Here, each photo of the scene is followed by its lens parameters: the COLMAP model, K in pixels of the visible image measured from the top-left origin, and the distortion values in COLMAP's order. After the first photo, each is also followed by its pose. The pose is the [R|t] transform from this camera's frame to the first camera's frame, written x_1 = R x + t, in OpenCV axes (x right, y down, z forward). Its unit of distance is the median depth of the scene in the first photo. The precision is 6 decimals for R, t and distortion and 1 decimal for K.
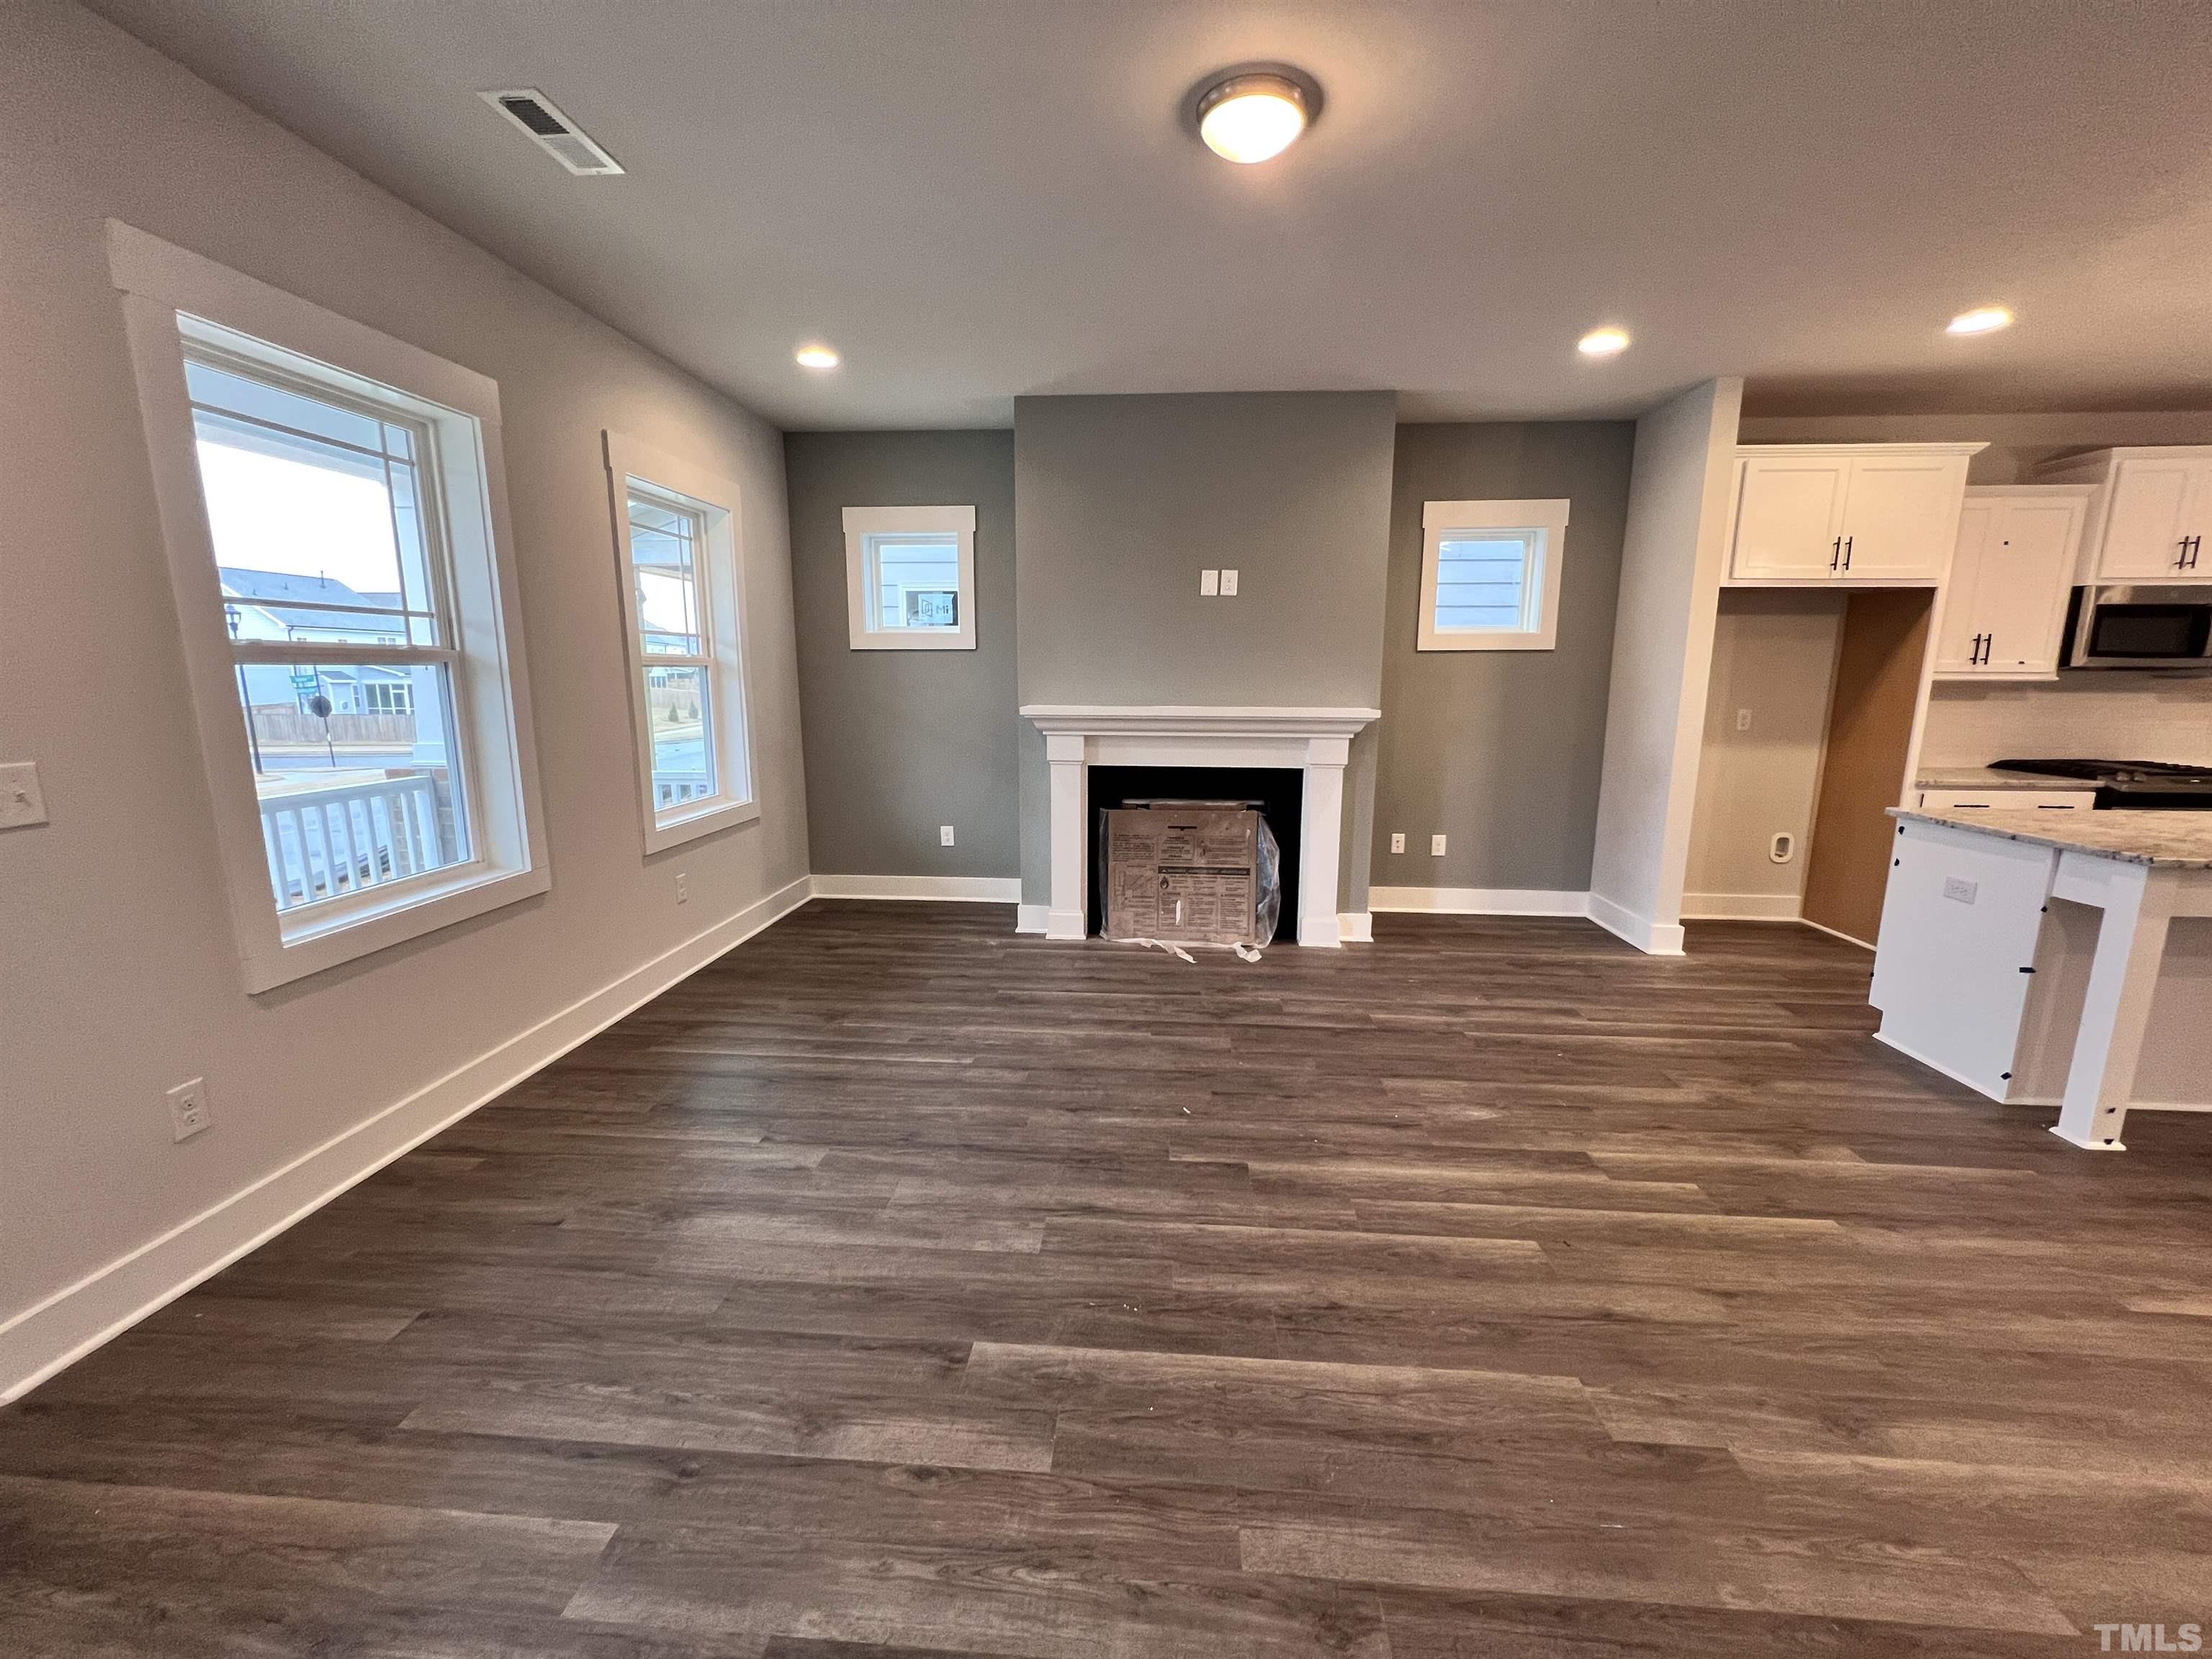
lens RADIAL K [[887.1, 0, 1101.6], [0, 887.1, 831.8], [0, 0, 1]] dist [-0.002619, 0.000261]
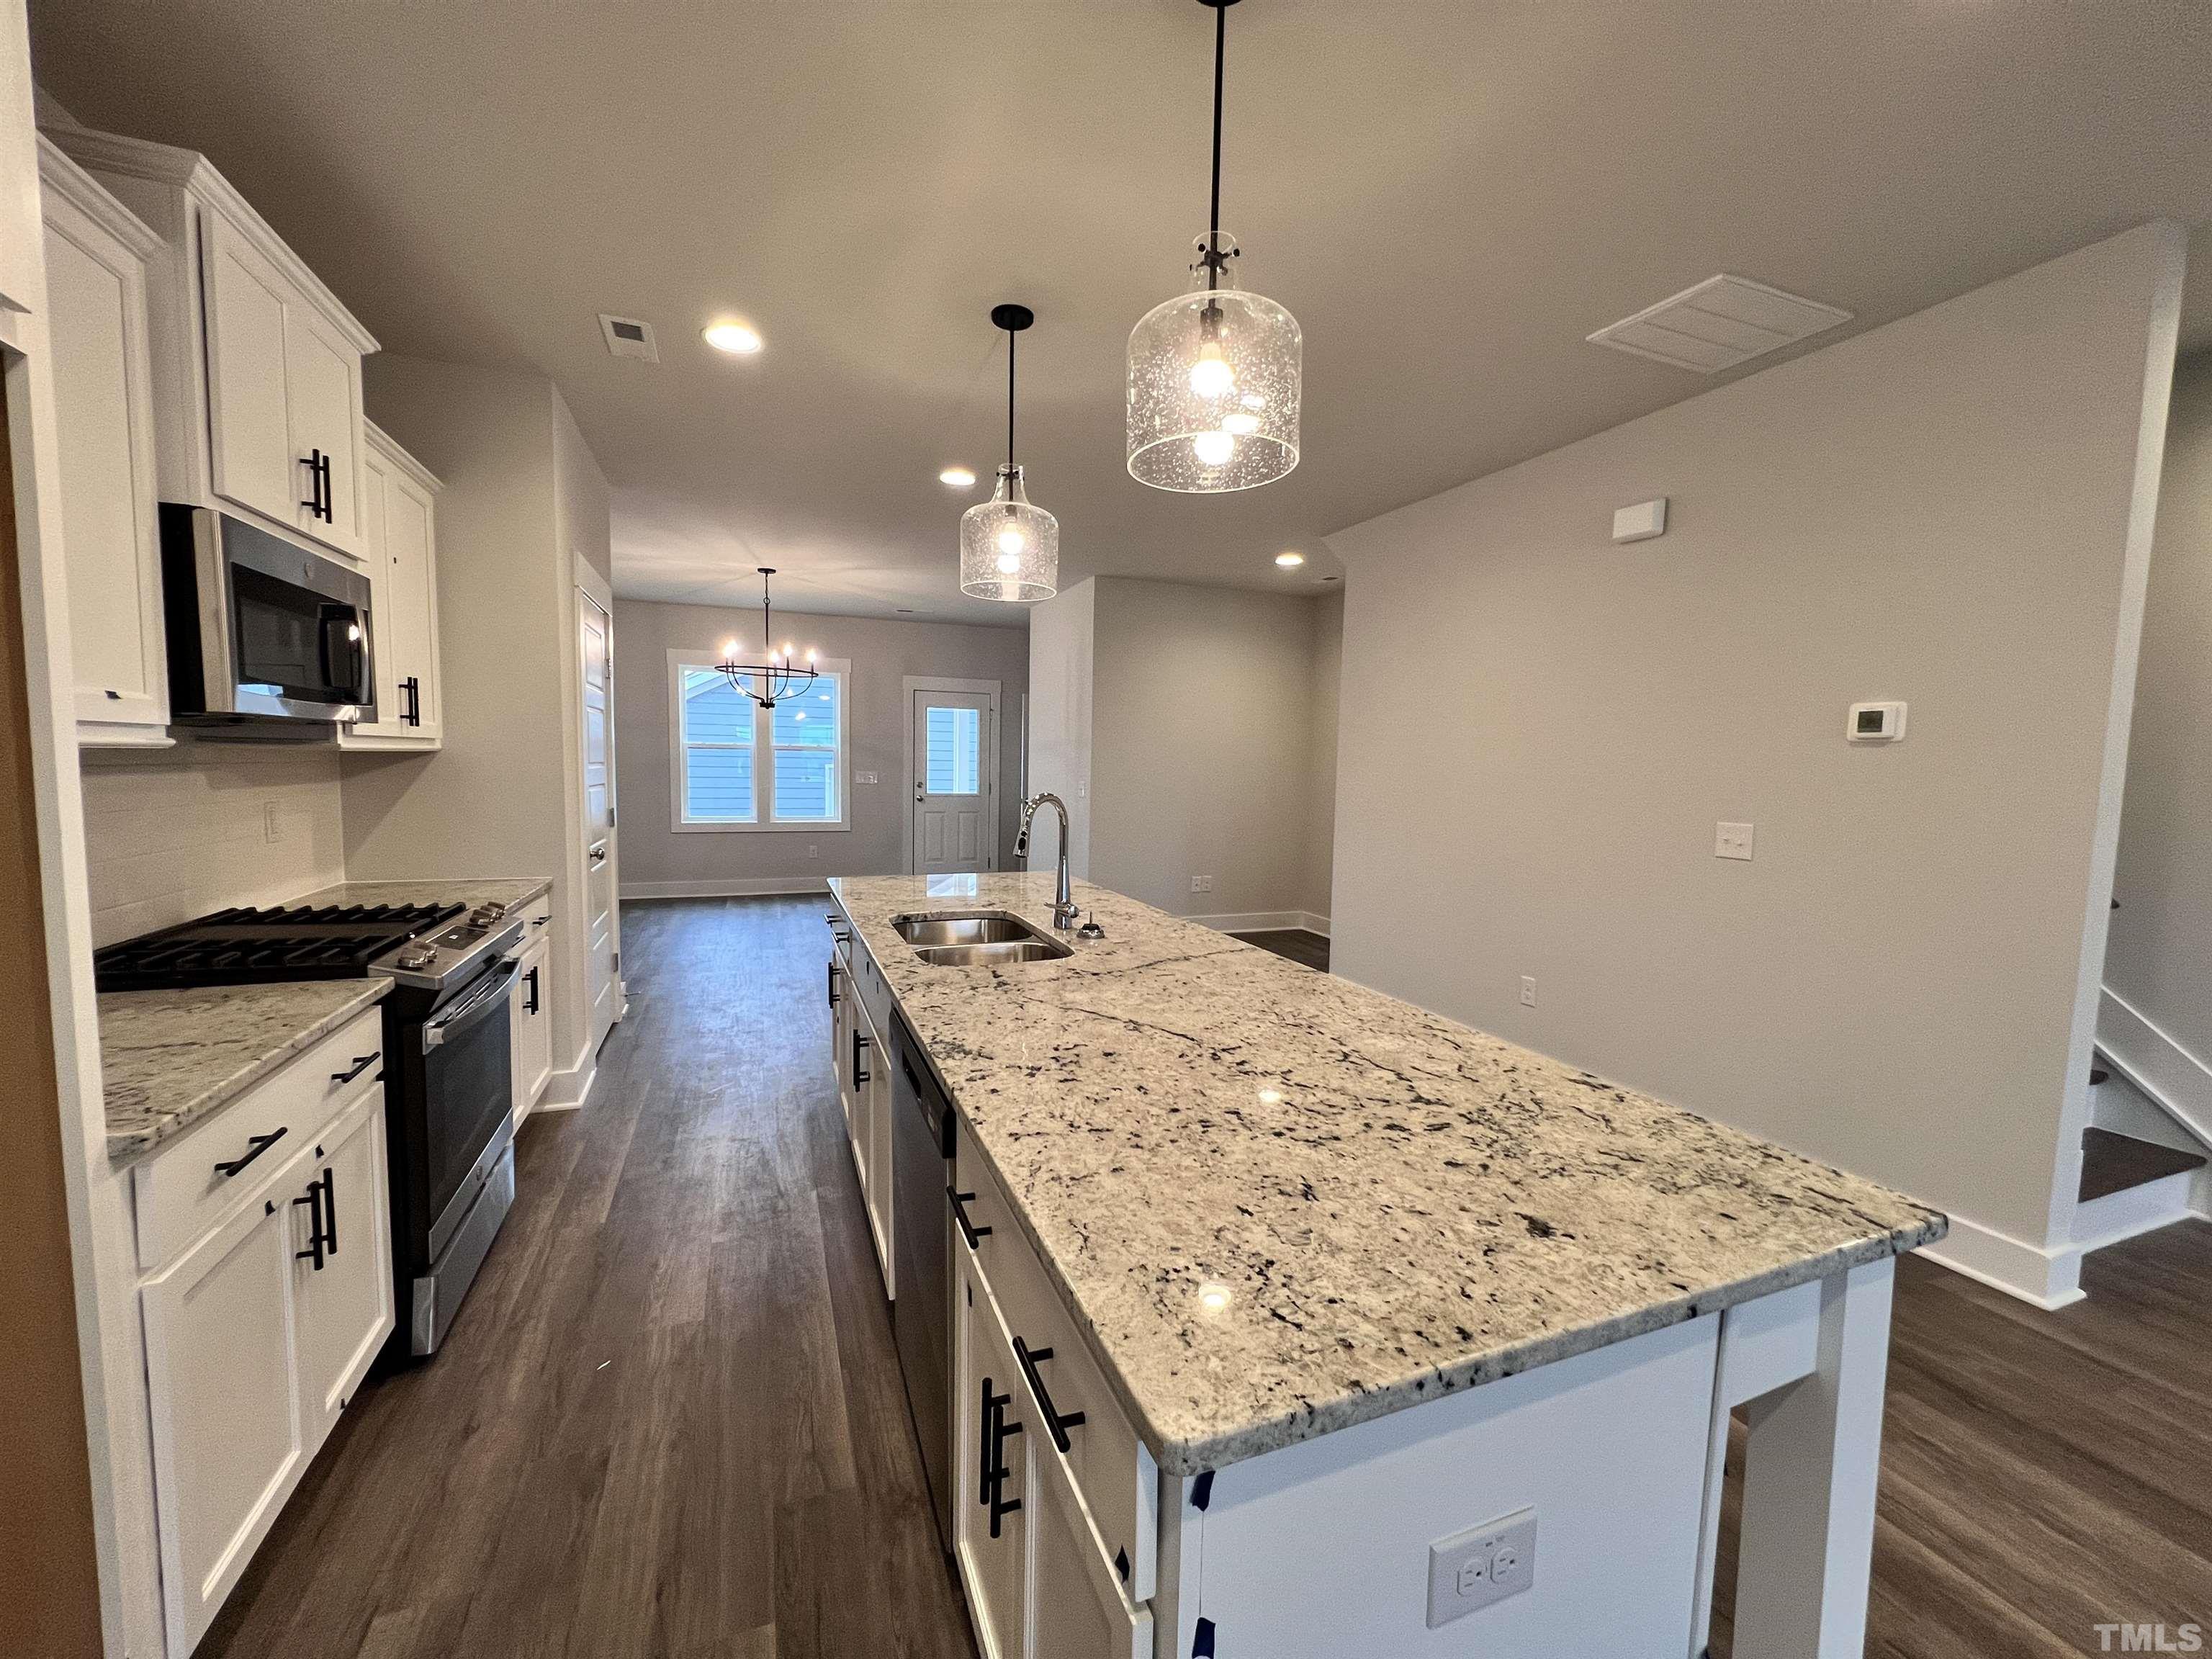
lens RADIAL K [[887.1, 0, 1106.6], [0, 887.1, 834.6], [0, 0, 1]] dist [-0.002619, 0.000261]
pose [[-0.437119, -0.086914, 0.895194, 0.681281], [0.139781, 0.976661, 0.163078, -0.169983], [-0.888475, 0.196416, -0.414769, 0.983245]]
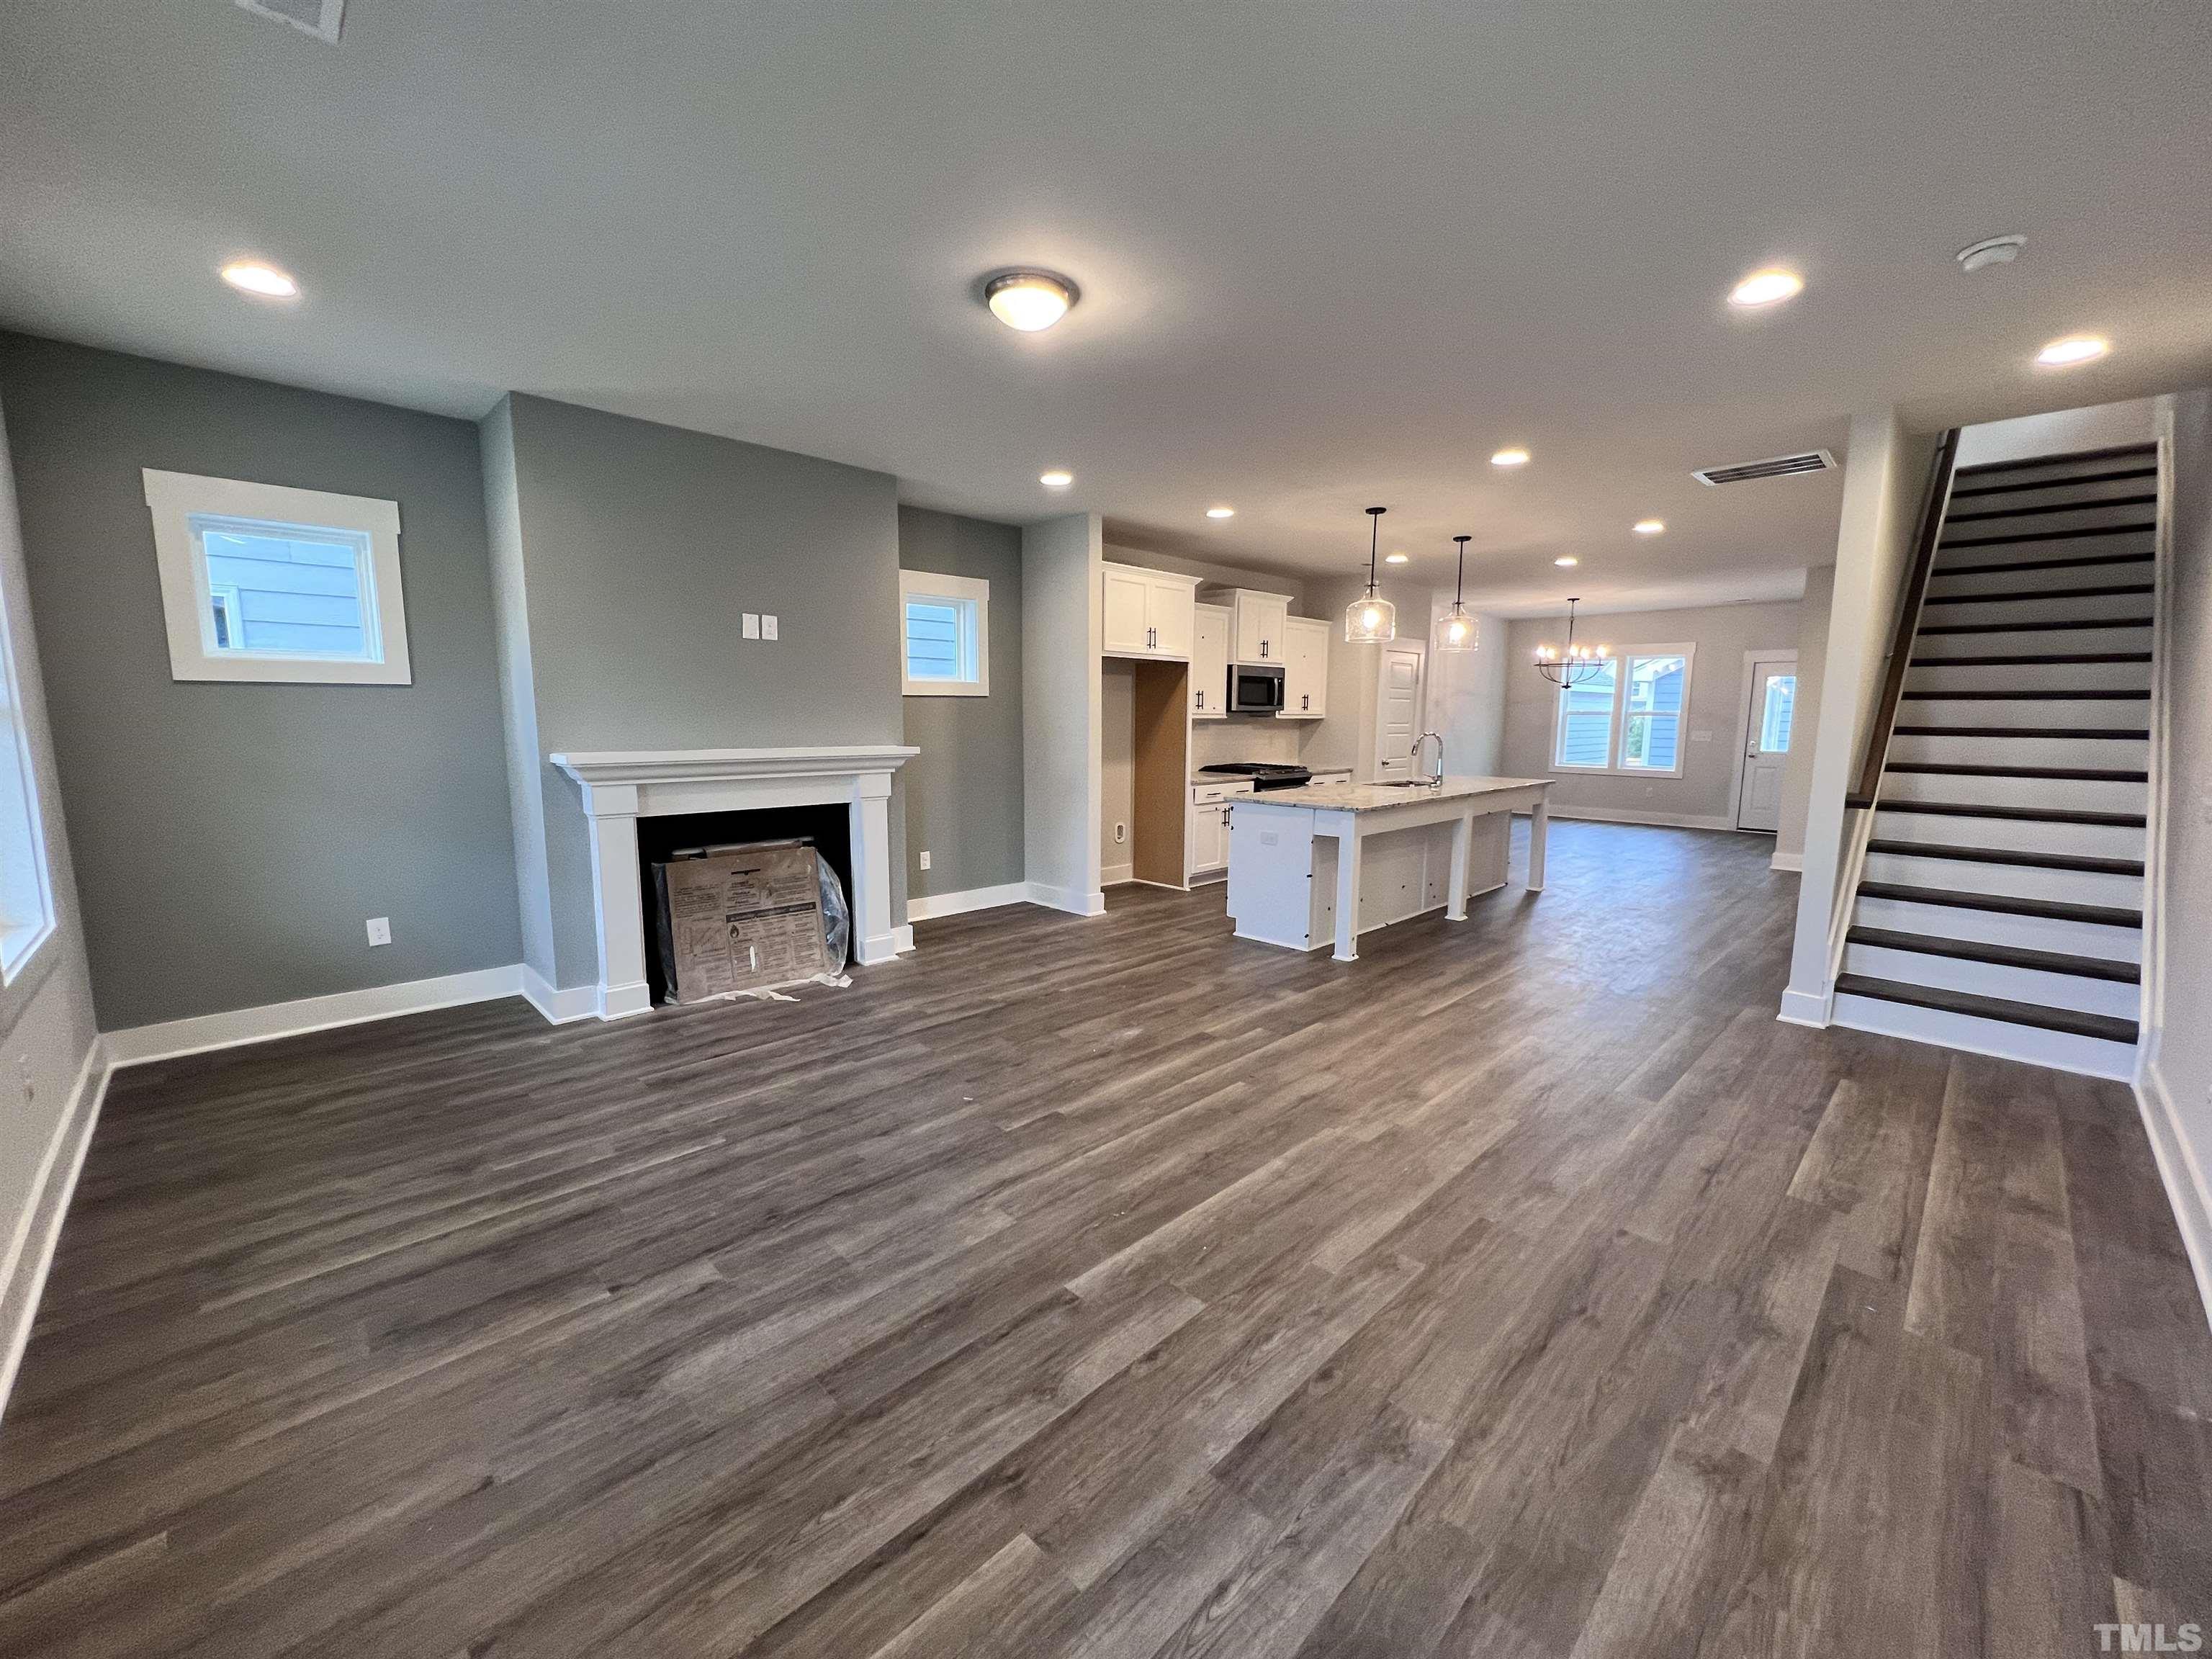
lens RADIAL K [[887.1, 0, 1102.3], [0, 887.1, 832.6], [0, 0, 1]] dist [-0.002619, 0.000261]
pose [[0.658170, -0.101277, 0.746027, -0.469996], [0.130081, 0.991305, 0.019813, -0.020140], [-0.741547, 0.084004, 0.665621, 0.063593]]
